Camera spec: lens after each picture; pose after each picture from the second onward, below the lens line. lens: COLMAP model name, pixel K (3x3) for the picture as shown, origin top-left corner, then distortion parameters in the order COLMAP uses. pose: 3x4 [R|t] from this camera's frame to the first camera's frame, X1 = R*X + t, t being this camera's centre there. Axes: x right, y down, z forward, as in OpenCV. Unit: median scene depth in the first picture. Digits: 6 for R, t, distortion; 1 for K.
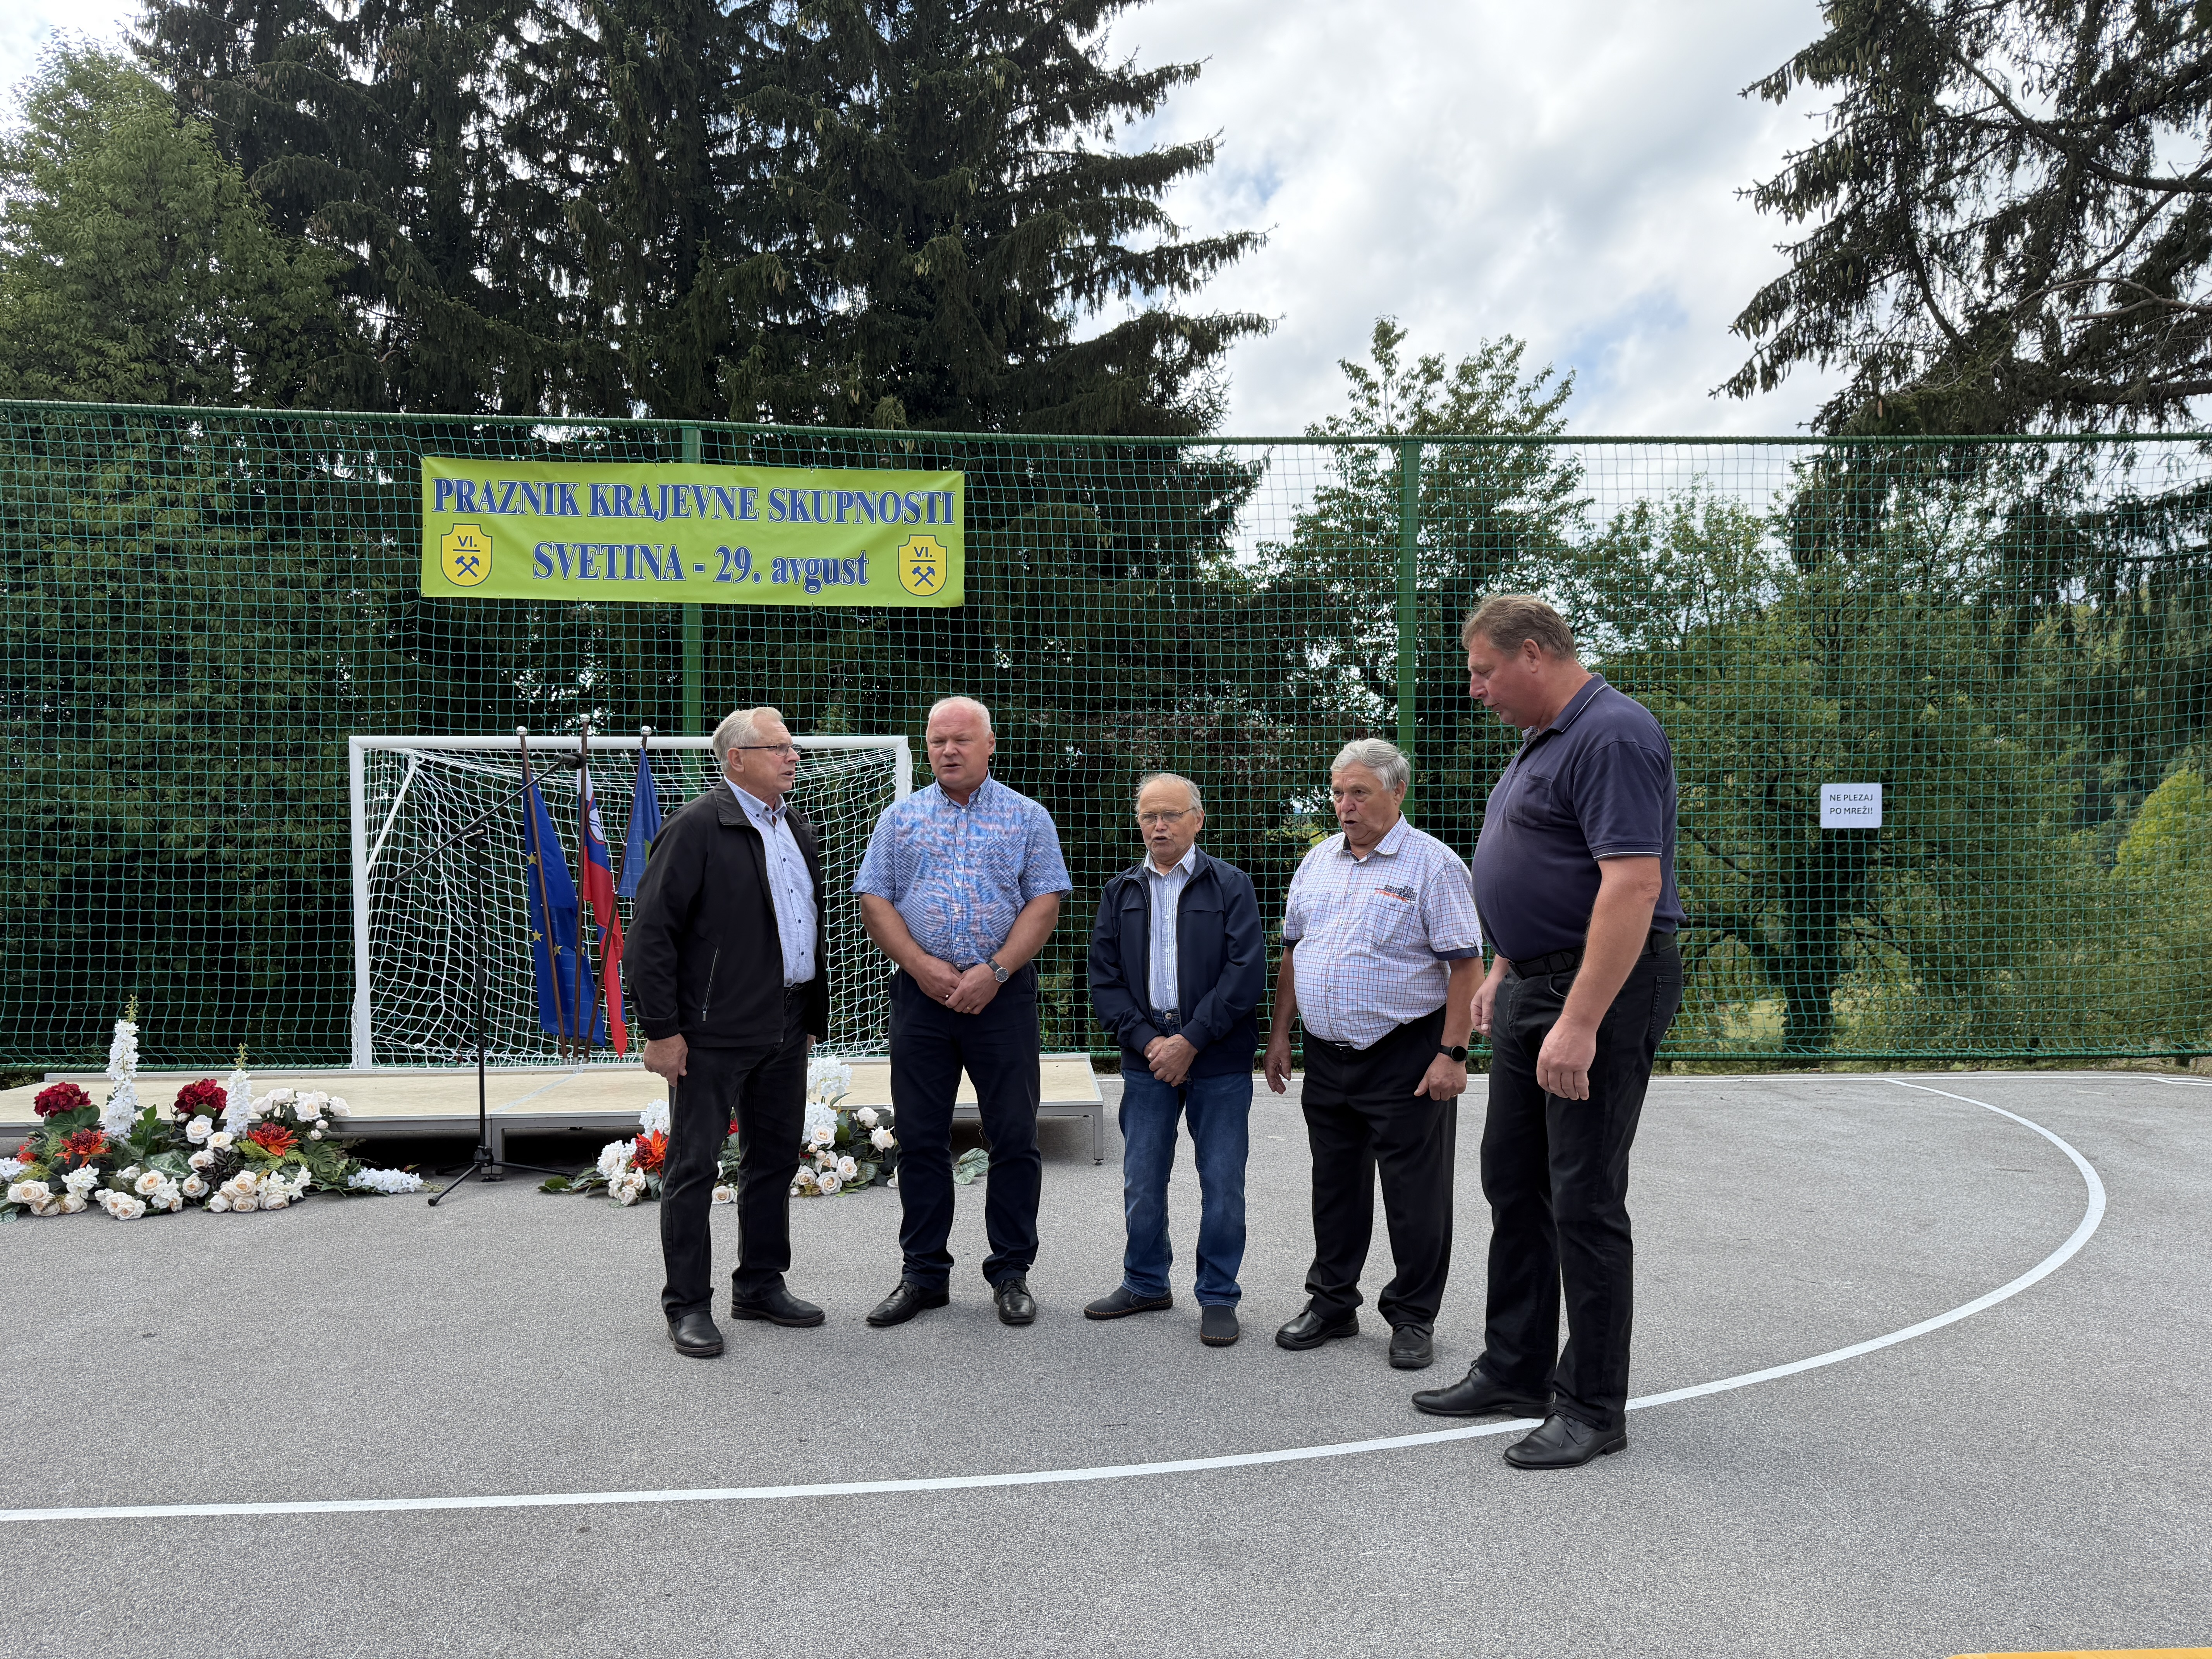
lens RADIAL K [[1526.6, 0, 1114.4], [0, 1526.6, 840.5], [0, 0, 1]] dist [0.062406, -0.093308]
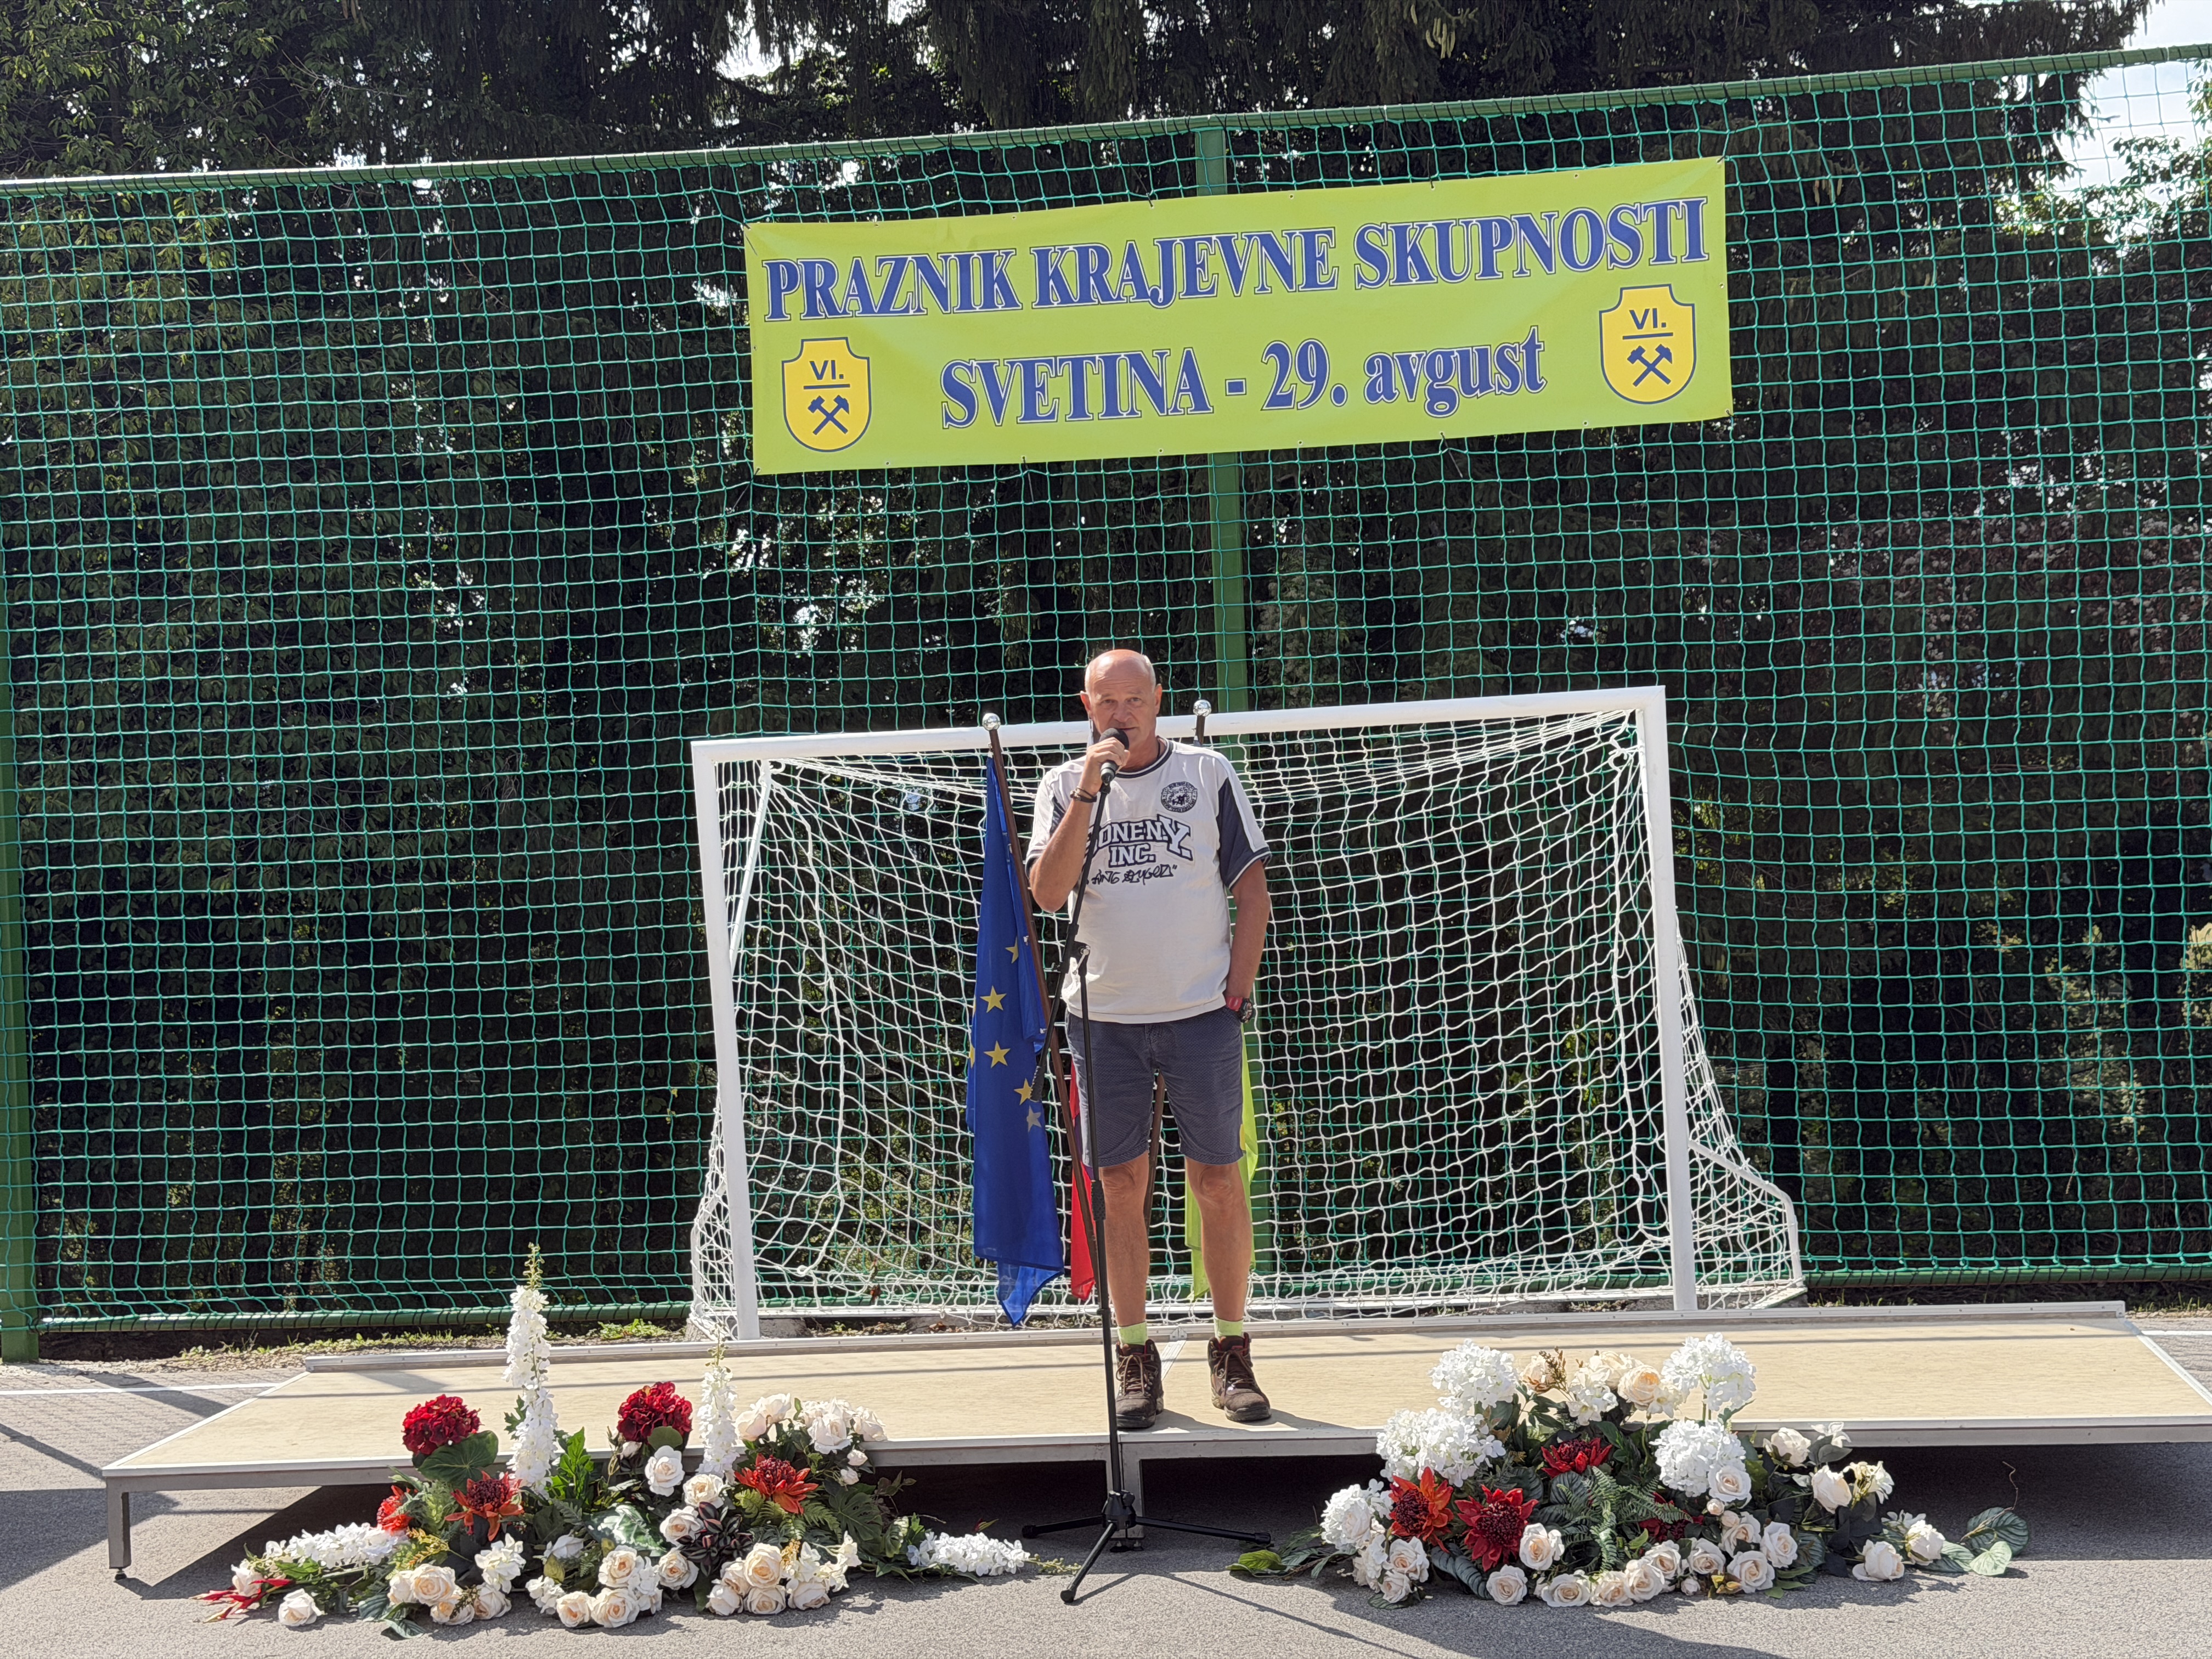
lens RADIAL K [[3024.9, 0, 1123.2], [0, 3024.9, 833.6], [0, 0, 1]] dist [0.180523, -0.382819]
pose [[0.980689, -0.044894, -0.190353, -0.111723], [0.050595, 0.998402, 0.025191, -0.048303], [0.188918, -0.034336, 0.981392, -0.071669]]
